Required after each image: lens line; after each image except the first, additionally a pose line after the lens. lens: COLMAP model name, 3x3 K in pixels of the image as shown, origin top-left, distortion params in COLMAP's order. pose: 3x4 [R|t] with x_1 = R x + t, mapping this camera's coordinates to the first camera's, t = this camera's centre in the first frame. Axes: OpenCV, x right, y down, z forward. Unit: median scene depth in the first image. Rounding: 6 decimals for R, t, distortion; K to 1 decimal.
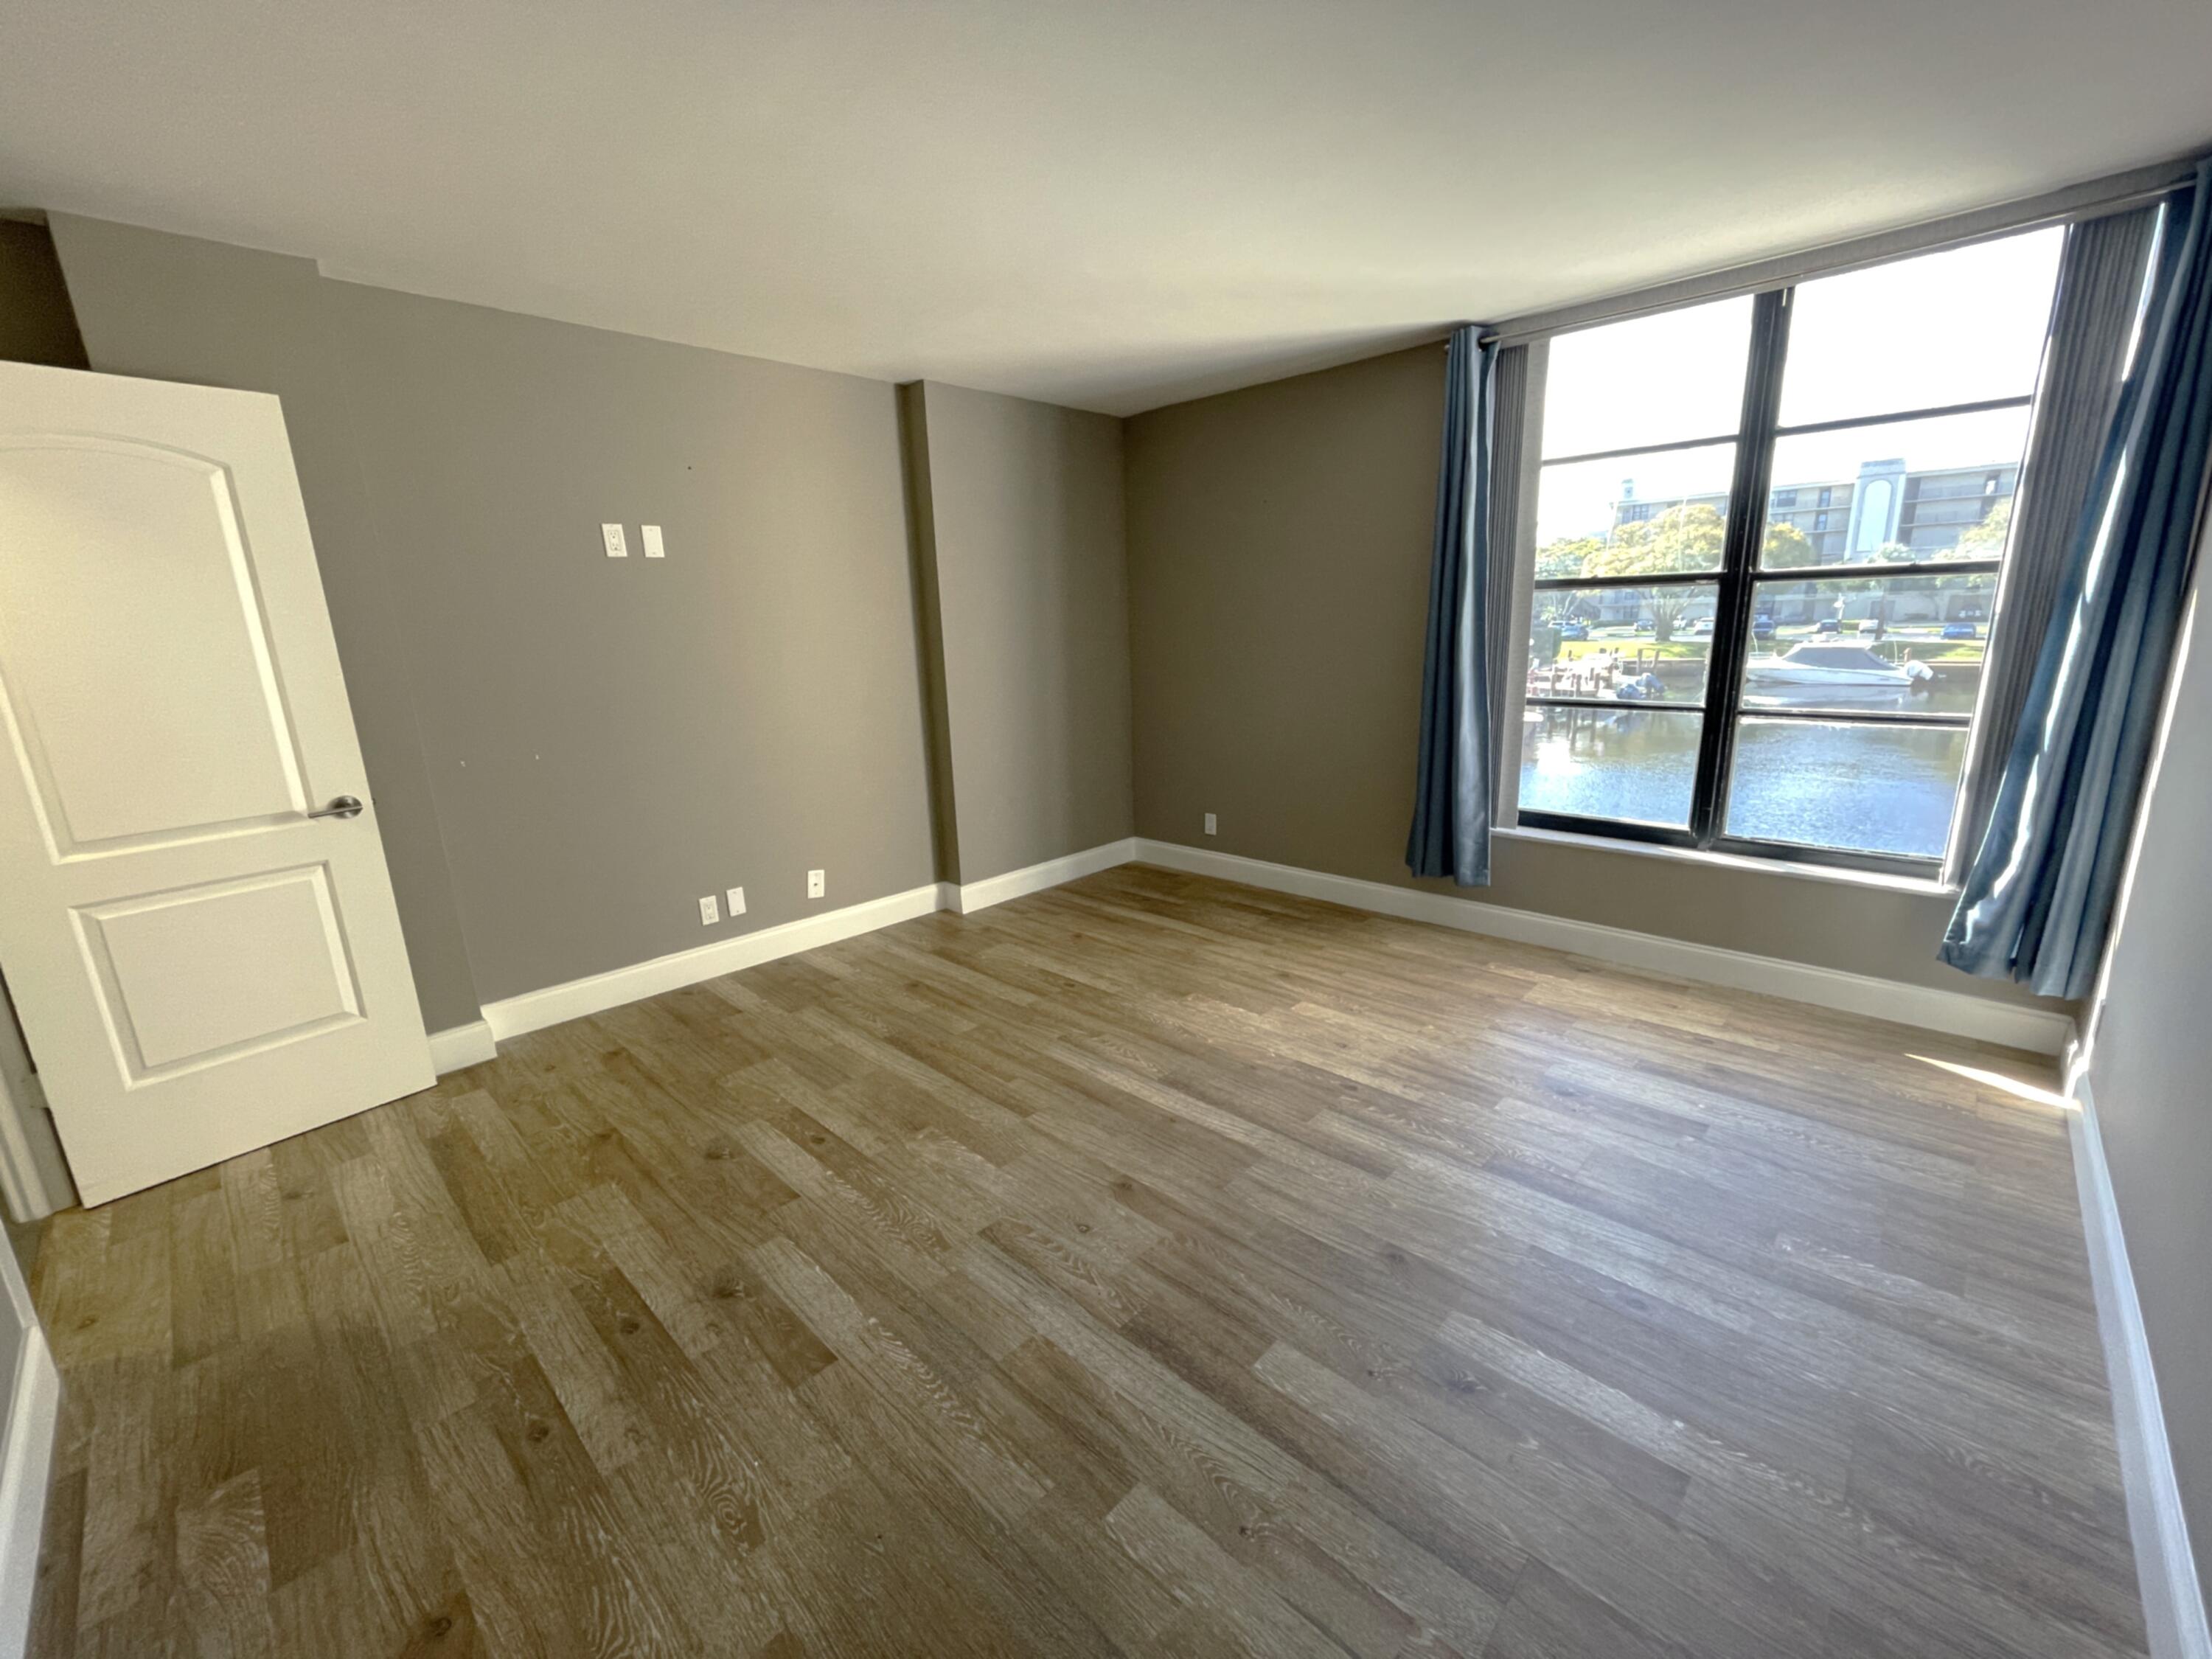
lens RADIAL K [[892.7, 0, 1109.6], [0, 892.7, 829.1], [0, 0, 1]] dist [0.001386, -0.001067]
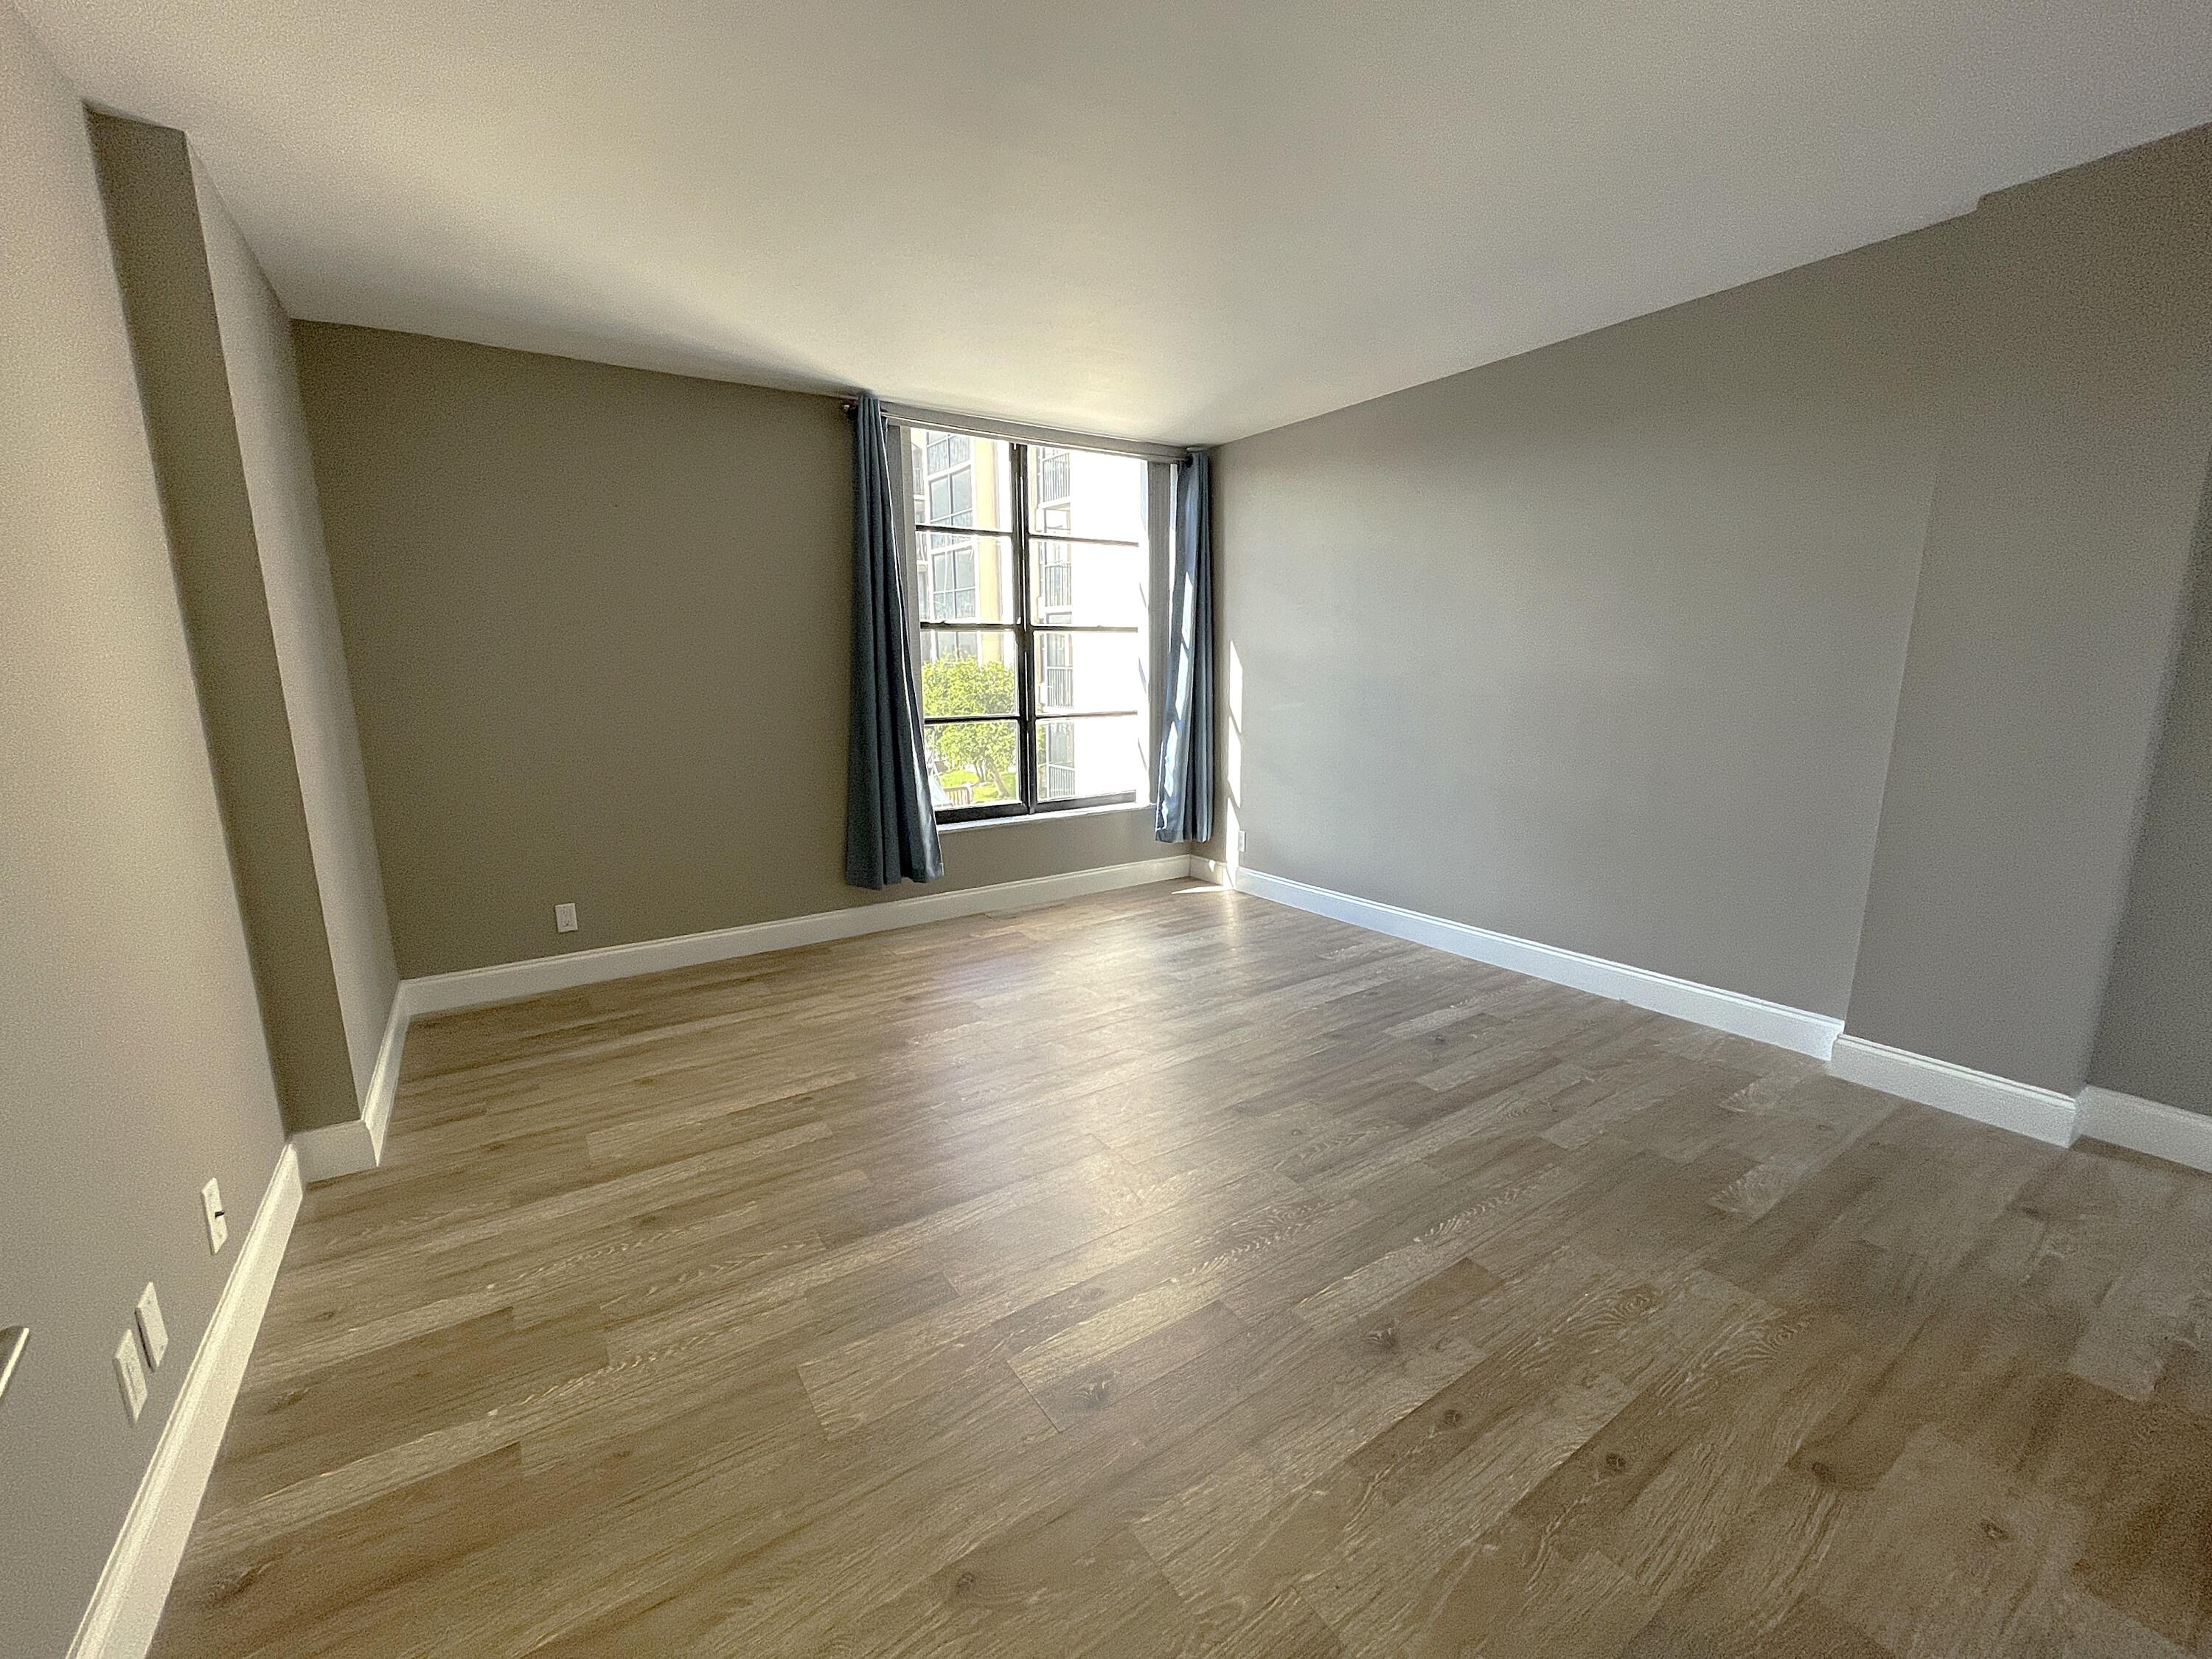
lens RADIAL K [[892.7, 0, 1109.6], [0, 892.7, 829.1], [0, 0, 1]] dist [0.001386, -0.001067]
pose [[0.223313, -0.153381, 0.962604, -0.798889], [0.226973, 0.968579, 0.101678, -0.080913], [-0.947953, 0.195779, 0.251109, 0.592404]]
